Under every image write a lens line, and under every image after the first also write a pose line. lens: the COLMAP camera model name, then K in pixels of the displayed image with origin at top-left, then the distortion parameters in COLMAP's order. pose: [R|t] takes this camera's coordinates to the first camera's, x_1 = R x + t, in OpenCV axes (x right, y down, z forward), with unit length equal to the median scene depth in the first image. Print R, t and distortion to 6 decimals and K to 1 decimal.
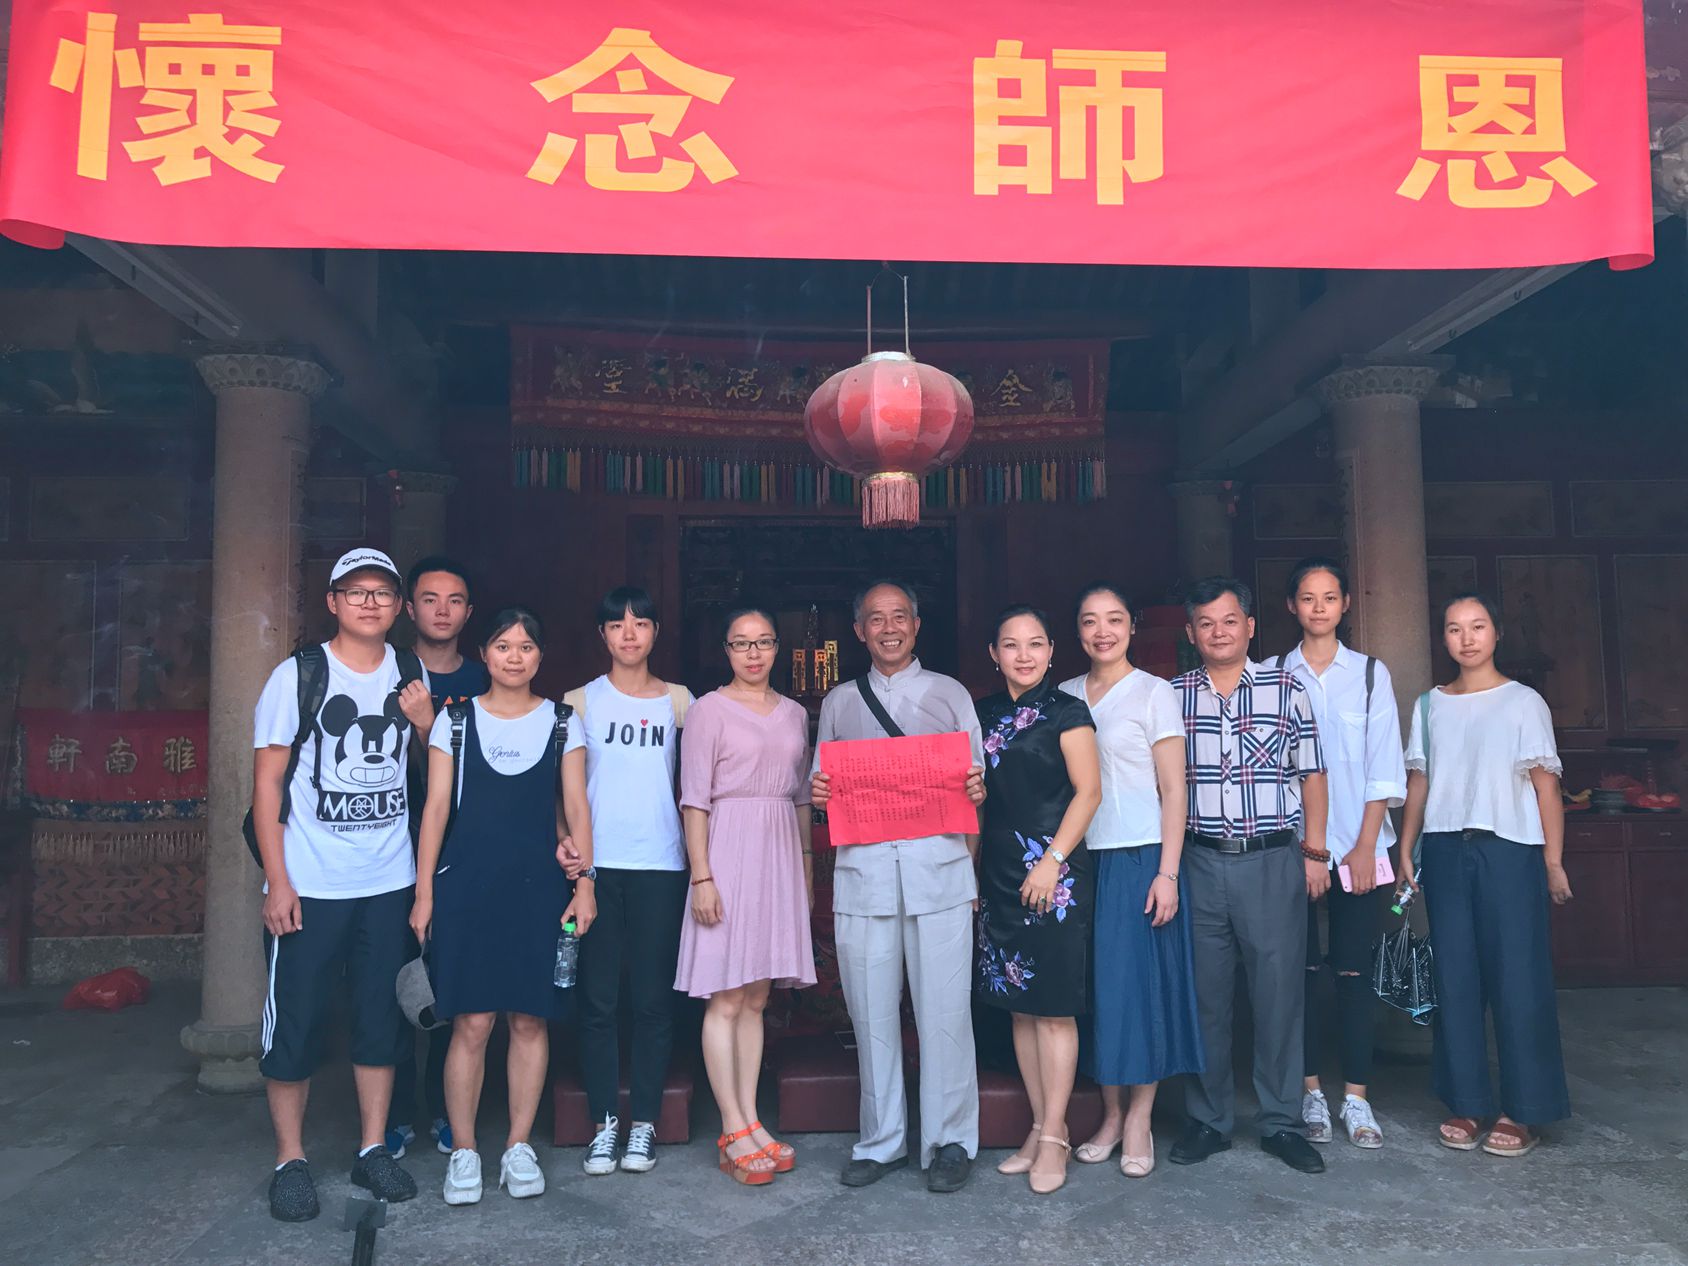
lens RADIAL K [[1370.7, 0, 853.3], [0, 1370.7, 630.4], [0, 0, 1]] dist [0.023233, -0.033072]
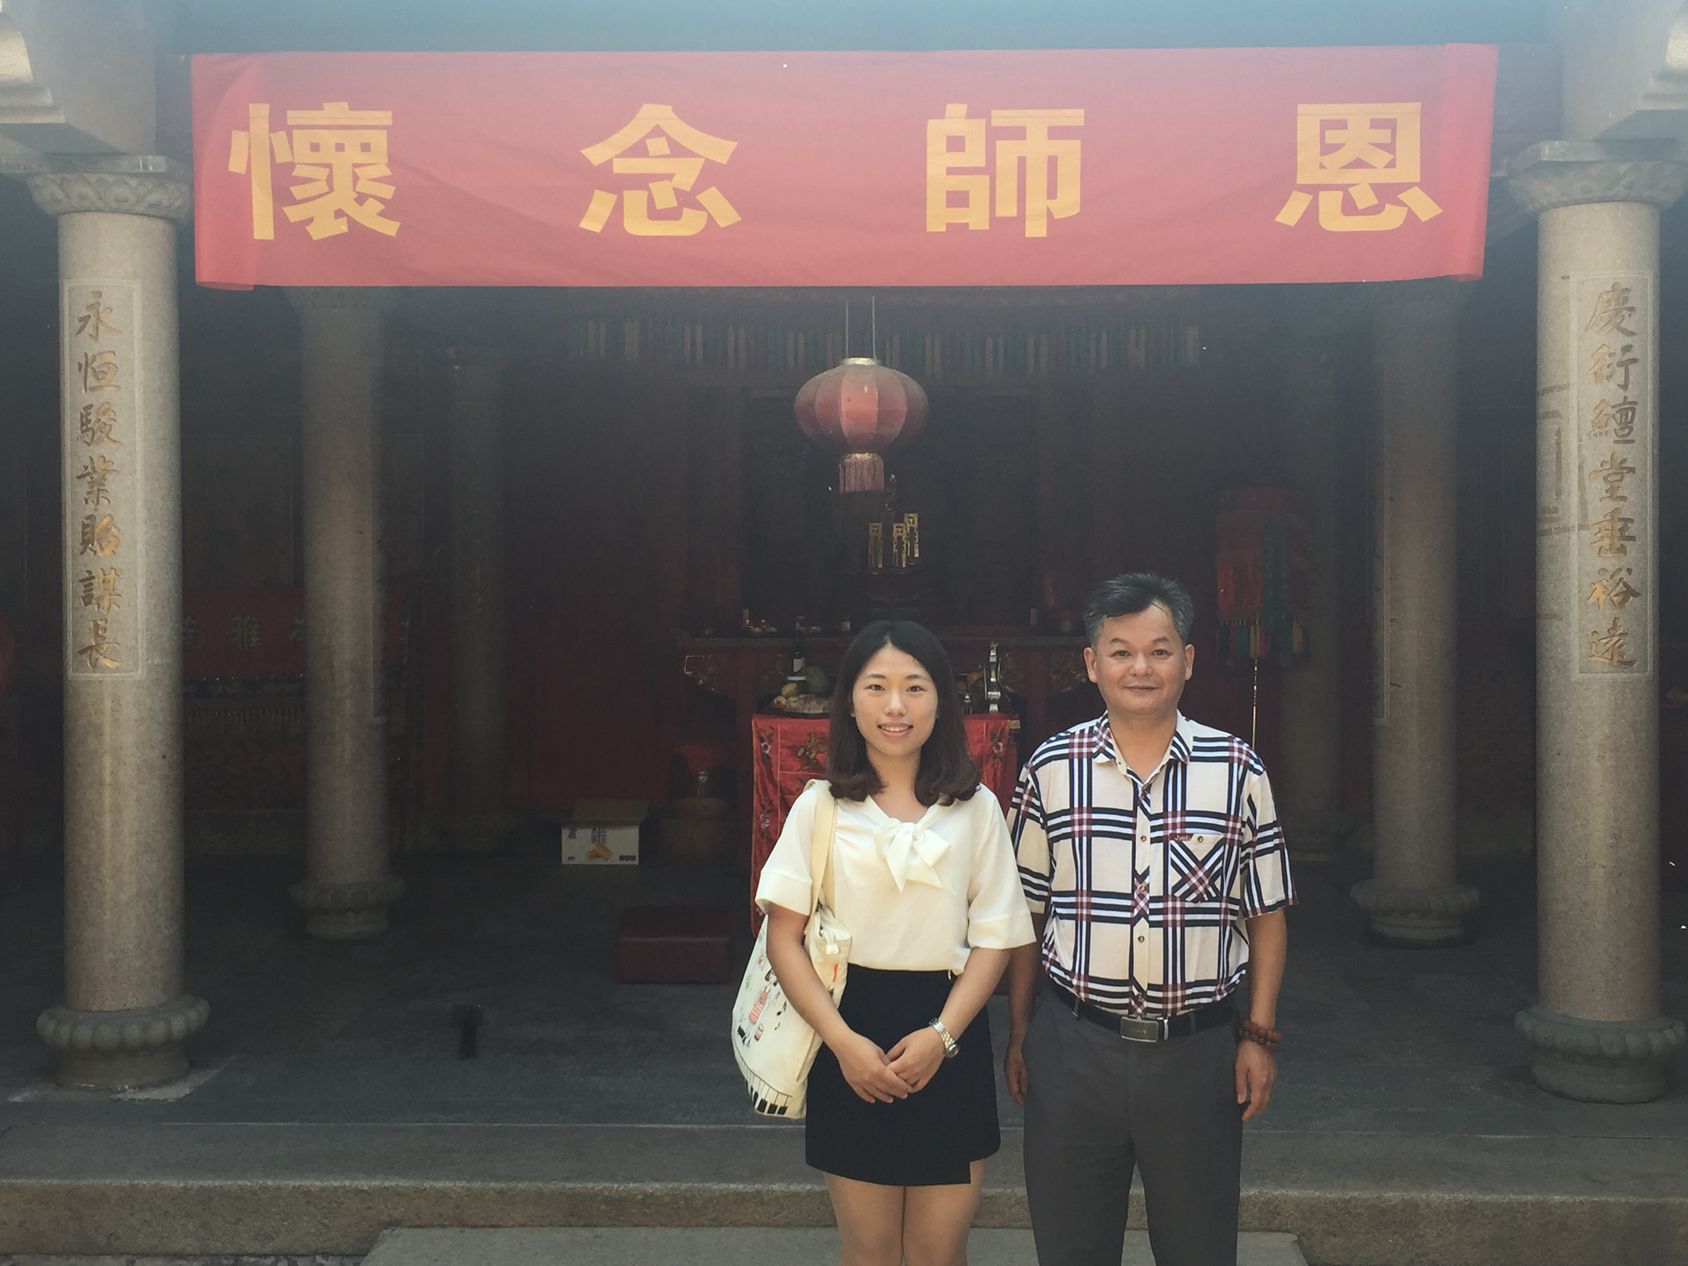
lens RADIAL K [[1920.7, 0, 841.4], [0, 1920.7, 637.0], [0, 0, 1]] dist [0.035538, 0.000000]
pose [[0.994663, 0.011652, -0.102520, 0.194964], [-0.000442, 0.994076, 0.108690, -0.138223], [0.103179, -0.108065, 0.988775, -0.794766]]
